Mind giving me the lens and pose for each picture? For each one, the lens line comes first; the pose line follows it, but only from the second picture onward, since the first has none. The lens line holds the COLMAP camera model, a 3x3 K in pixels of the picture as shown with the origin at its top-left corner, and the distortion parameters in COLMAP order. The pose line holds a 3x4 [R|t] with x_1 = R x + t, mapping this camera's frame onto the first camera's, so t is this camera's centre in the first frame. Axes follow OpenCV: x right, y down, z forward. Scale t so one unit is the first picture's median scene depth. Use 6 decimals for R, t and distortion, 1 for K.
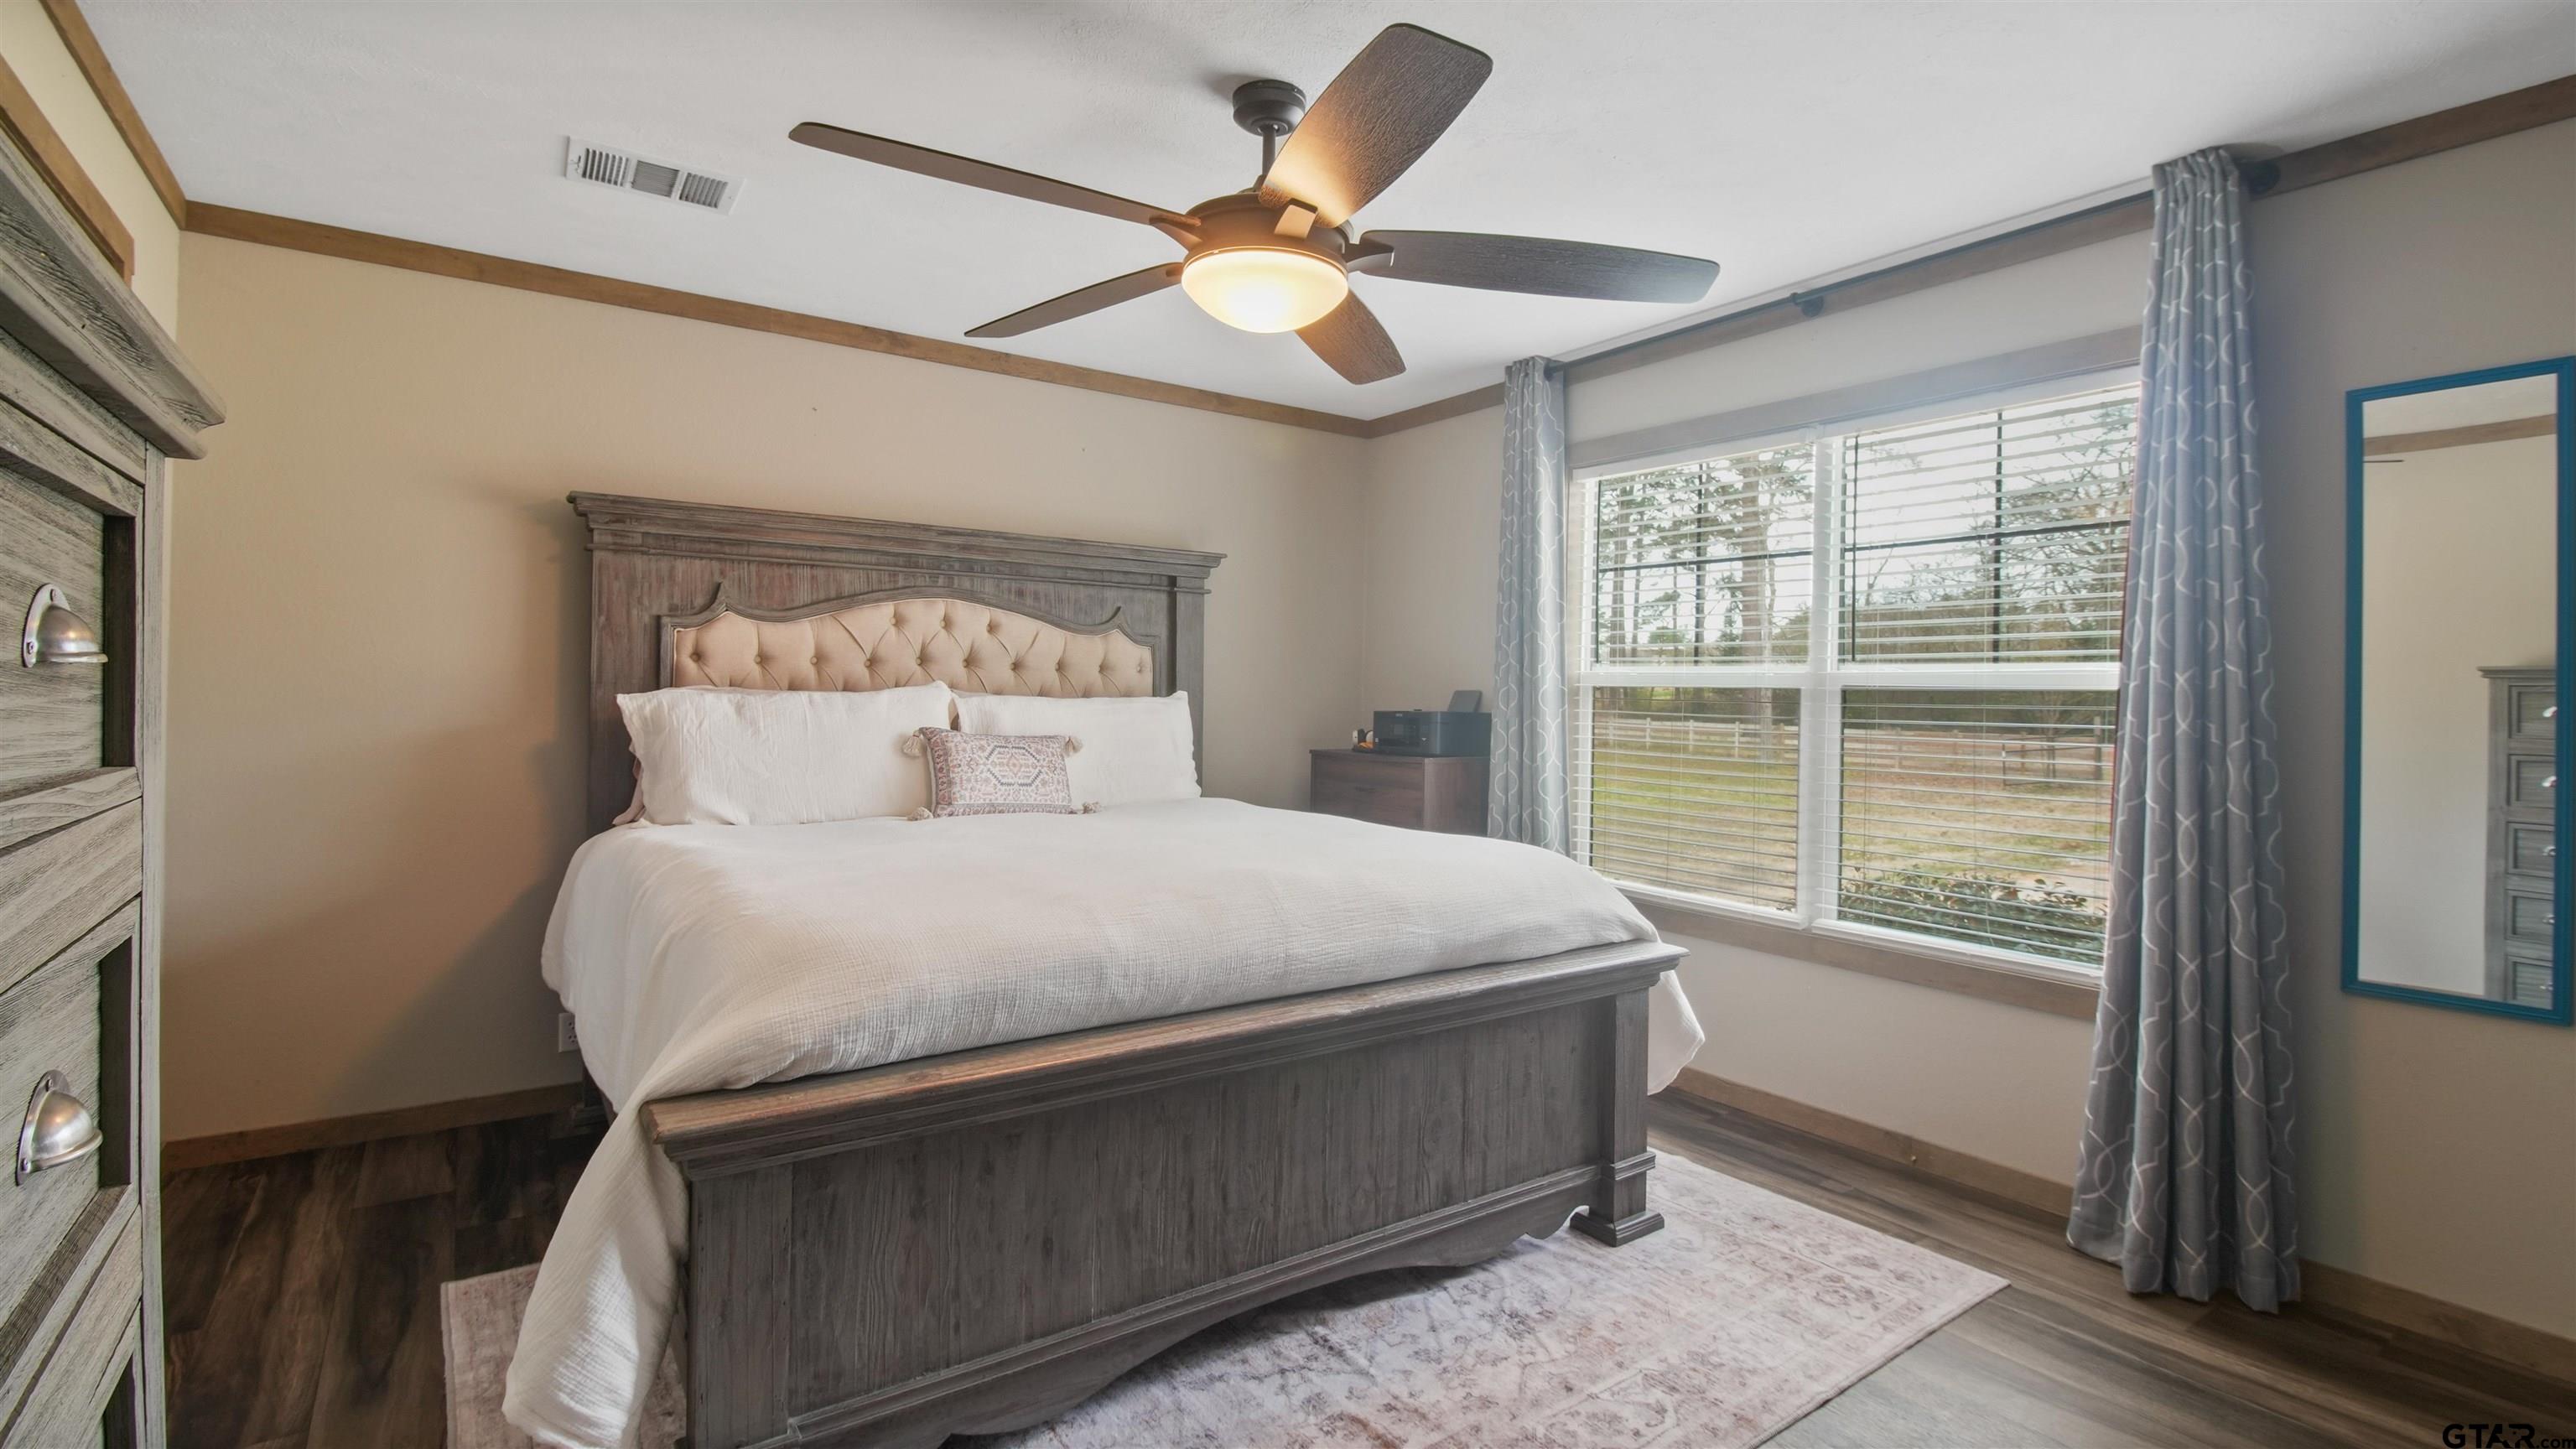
lens RADIAL K [[1165.2, 0, 1288.7], [0, 1165.2, 734.9], [0, 0, 1]] dist [0.004193, -0.011247]
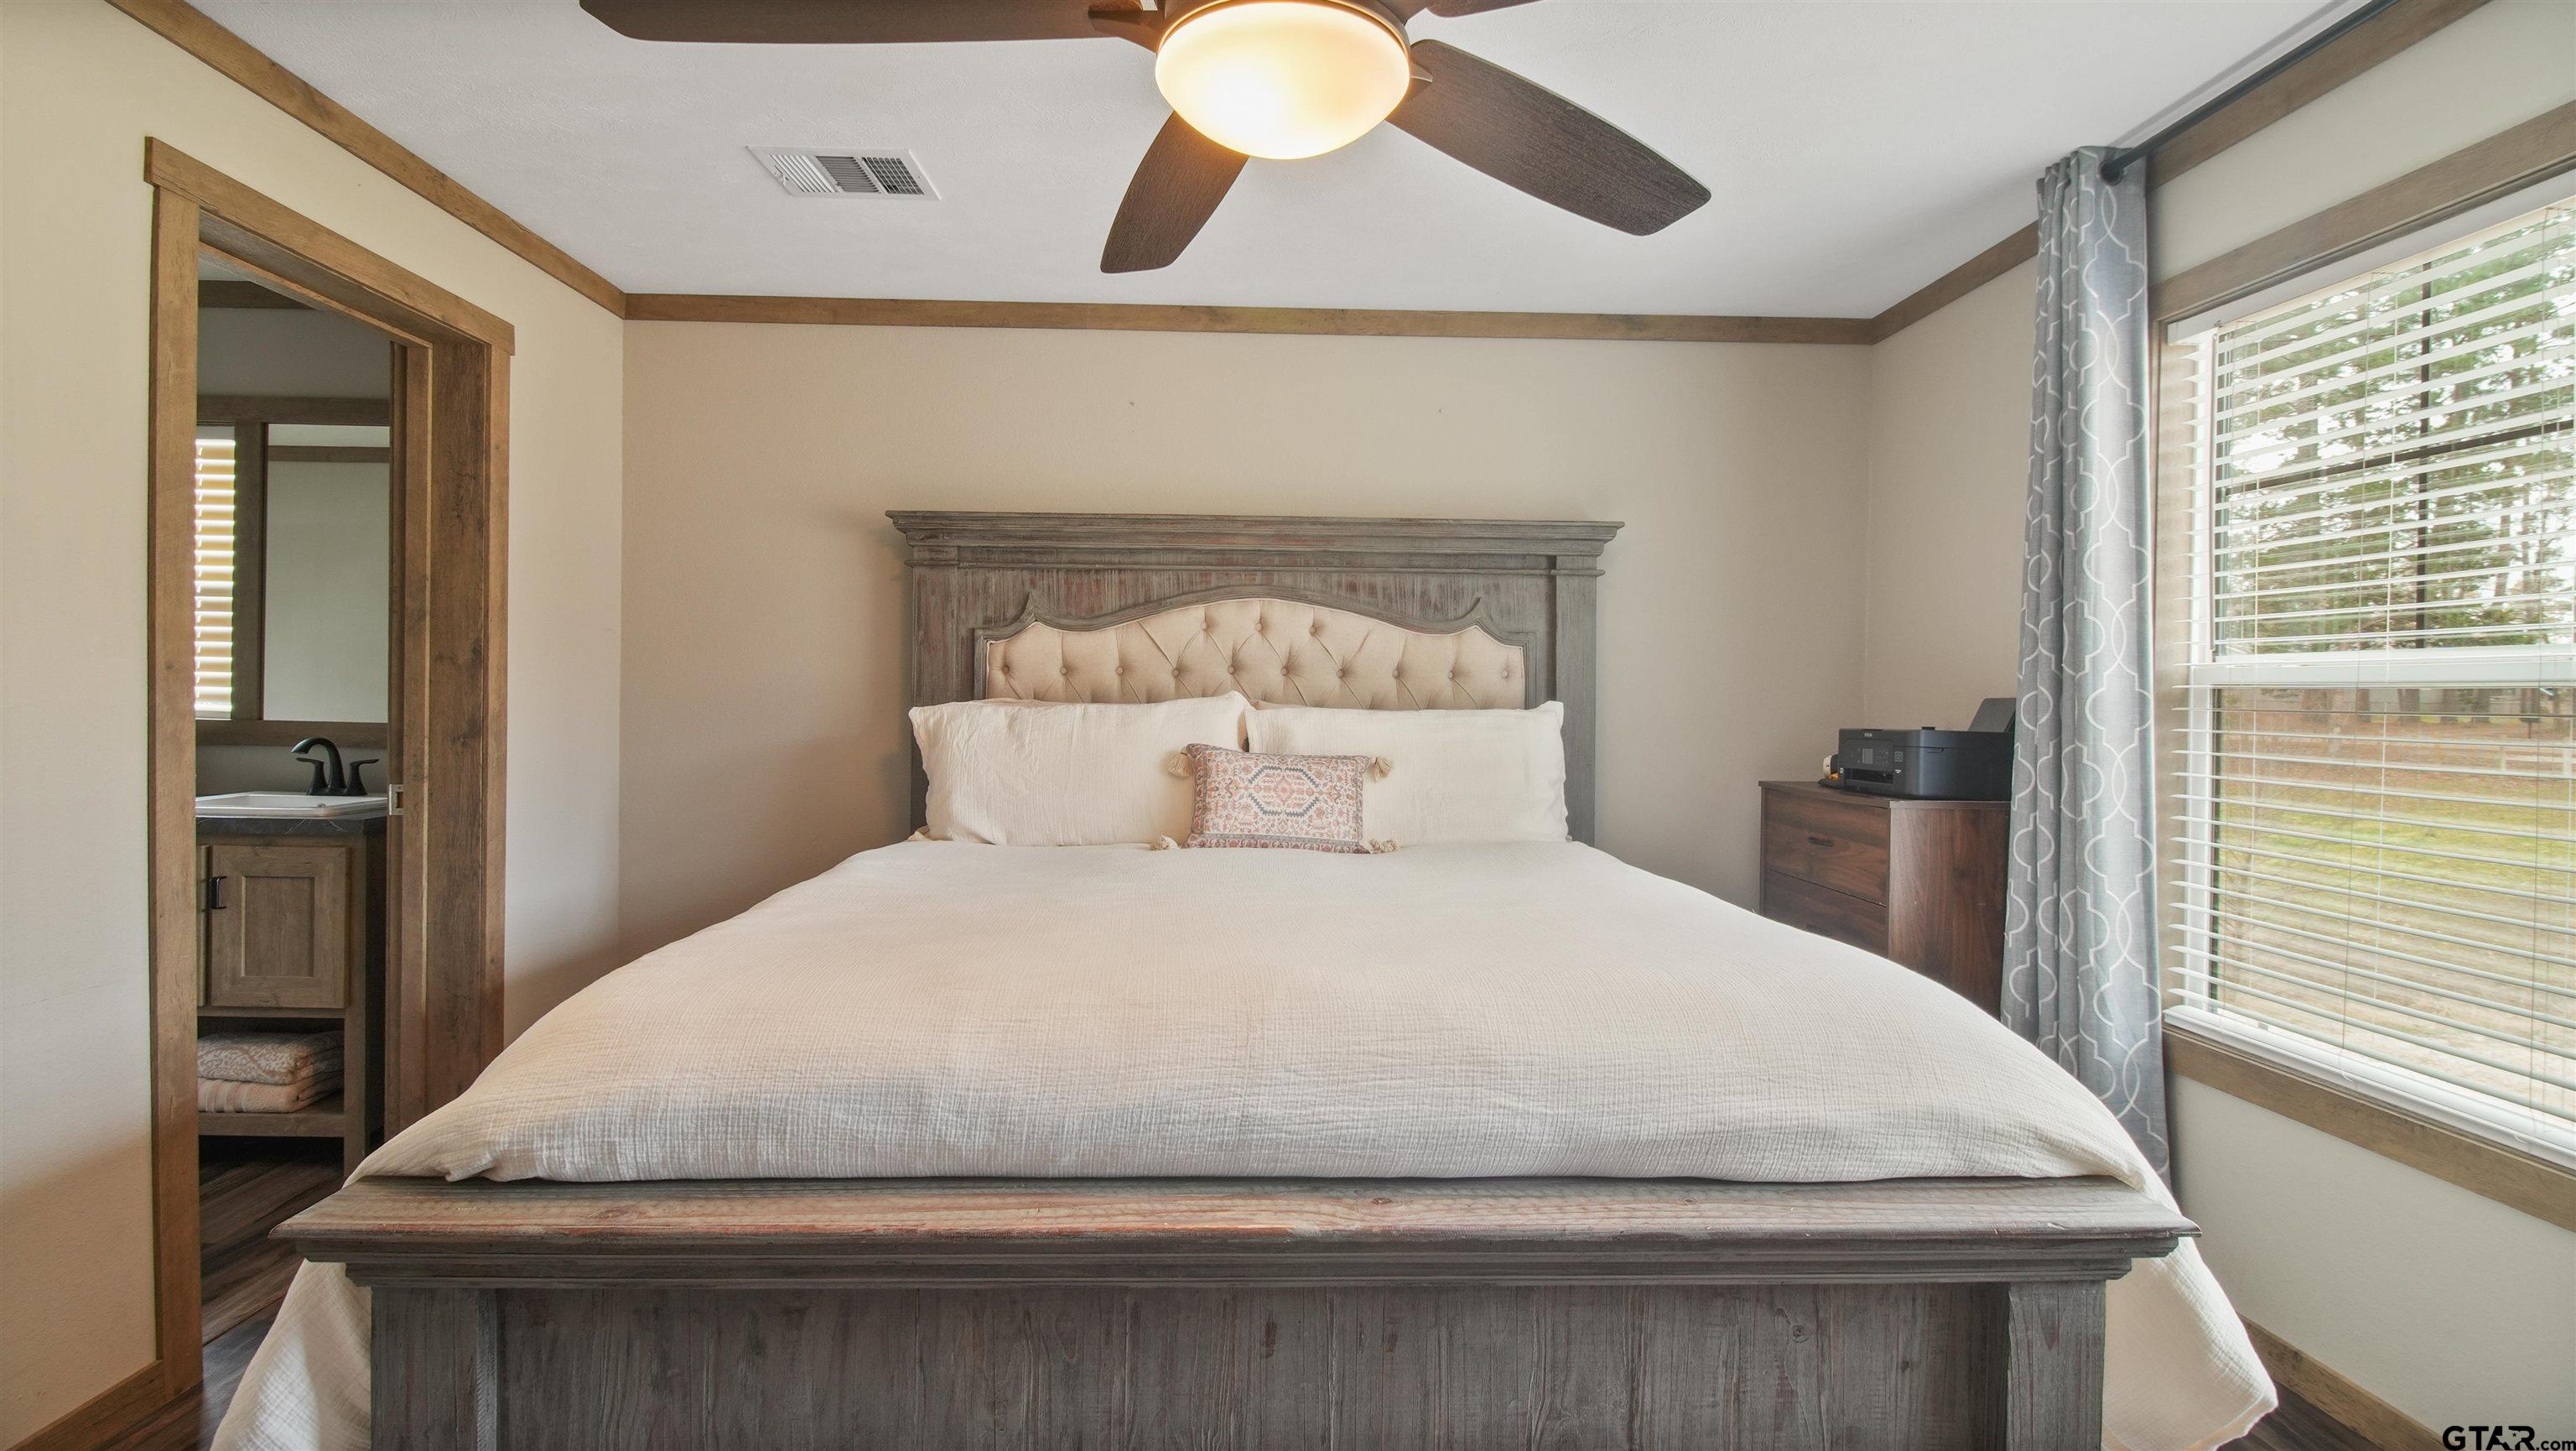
lens RADIAL K [[1165.3, 0, 1288.7], [0, 1165.3, 735.9], [0, 0, 1]] dist [0.004193, -0.011247]
pose [[0.836332, 0.009877, -0.548135, 0.219594], [-0.016348, 0.999842, -0.006927, -0.007333], [0.547980, 0.014755, 0.836361, 0.293028]]
